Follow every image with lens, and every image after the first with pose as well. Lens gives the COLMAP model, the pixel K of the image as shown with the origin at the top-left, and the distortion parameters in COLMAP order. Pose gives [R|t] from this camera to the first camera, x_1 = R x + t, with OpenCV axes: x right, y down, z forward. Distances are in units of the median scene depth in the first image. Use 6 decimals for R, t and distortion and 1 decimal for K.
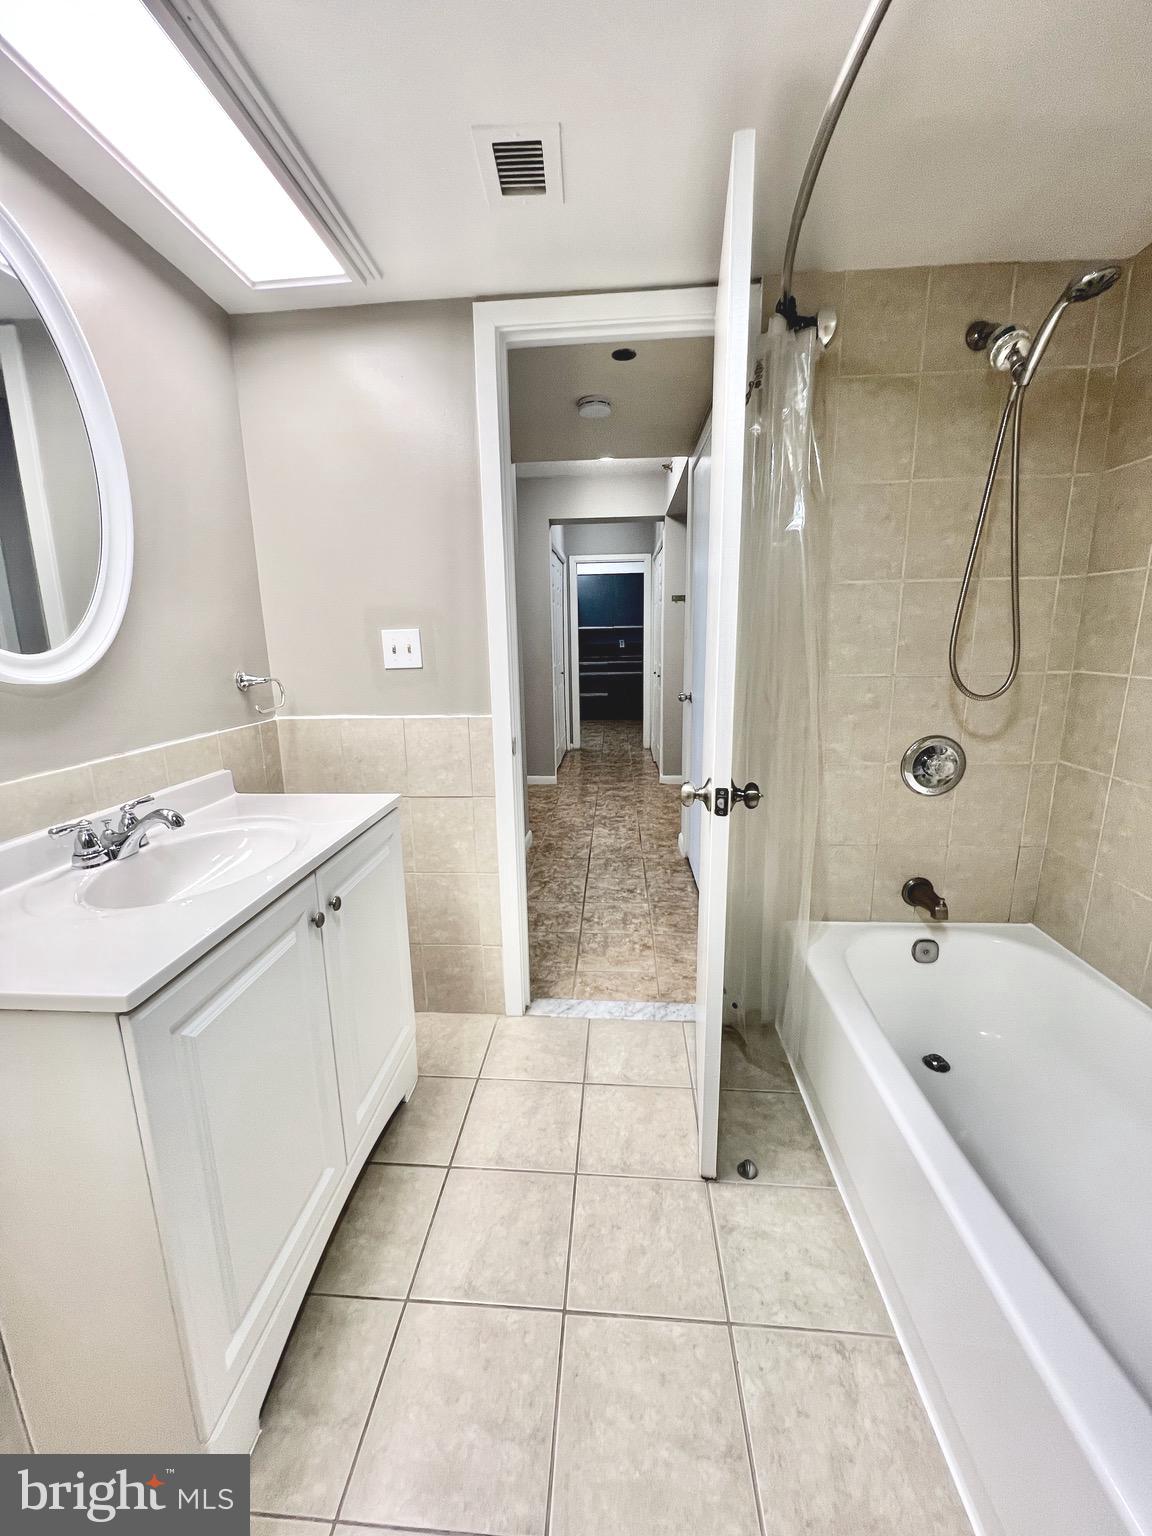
lens RADIAL K [[615.4, 0, 570.3], [0, 615.4, 769.0], [0, 0, 1]] dist [-0.000274, 0.000131]
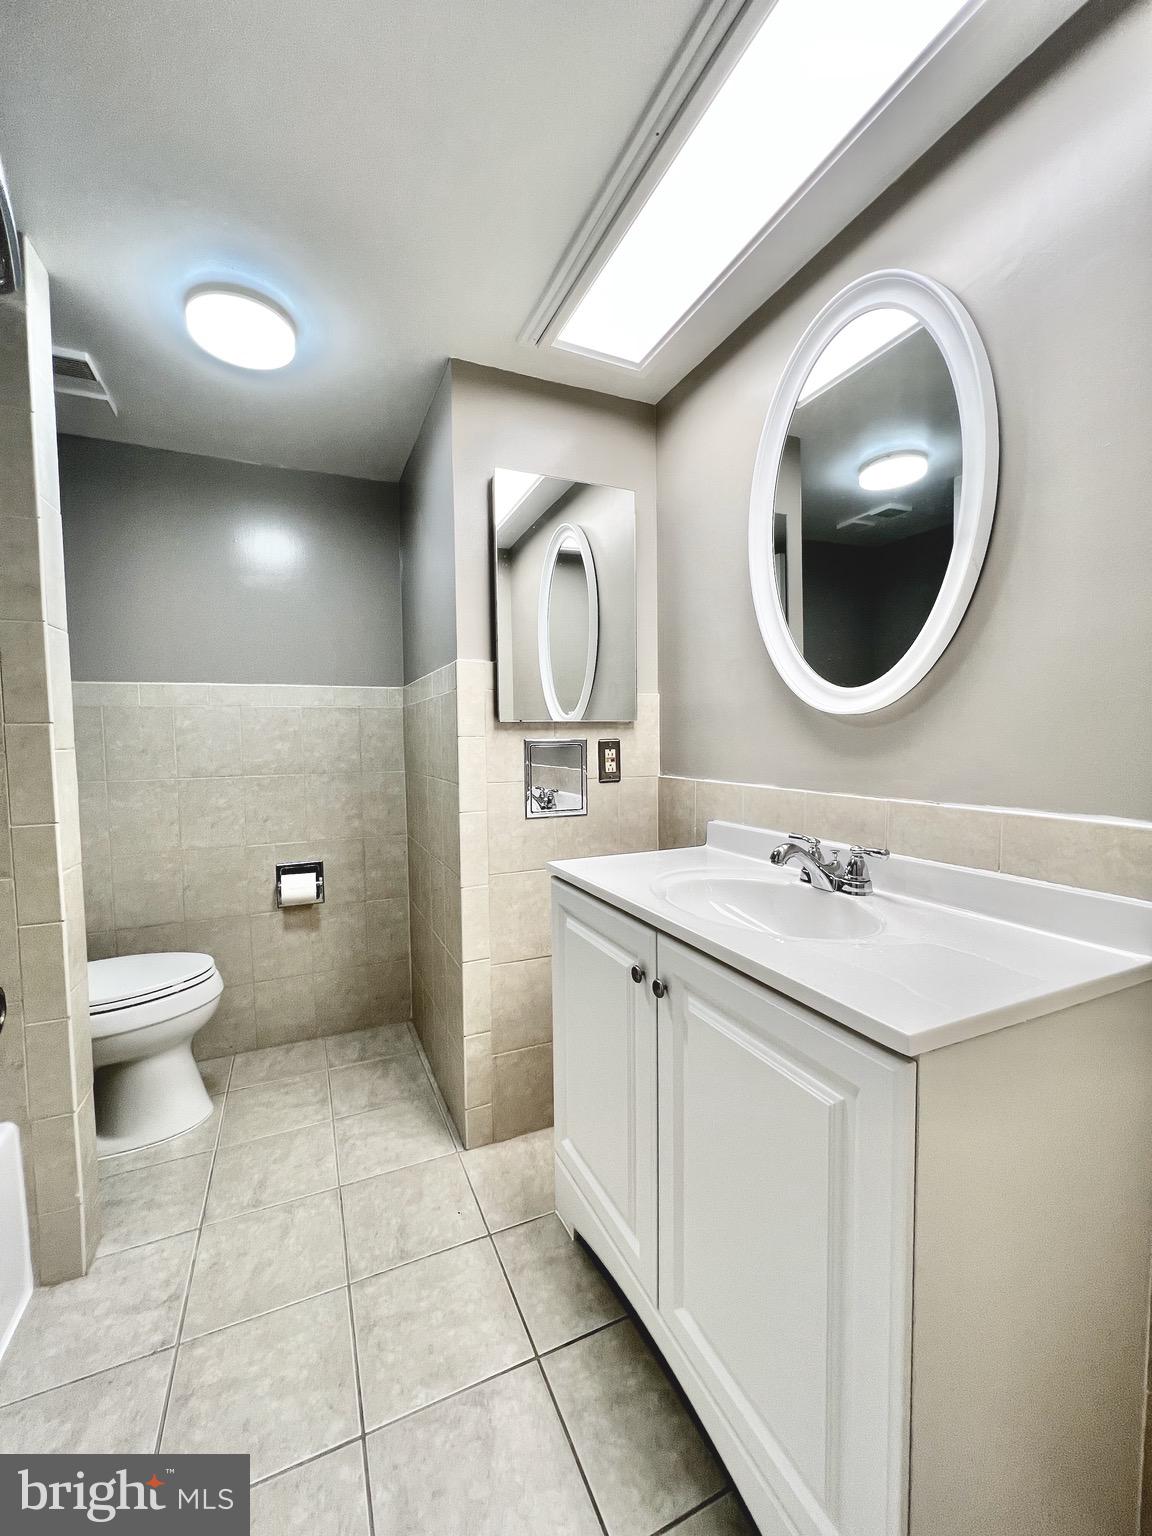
lens RADIAL K [[615.4, 0, 568.7], [0, 615.4, 763.3], [0, 0, 1]] dist [-0.000274, 0.000131]
pose [[-0.880443, 0.050491, -0.471456, 0.091896], [-0.069114, 0.970028, 0.232956, -0.248594], [0.469087, 0.237689, -0.850565, 1.555973]]
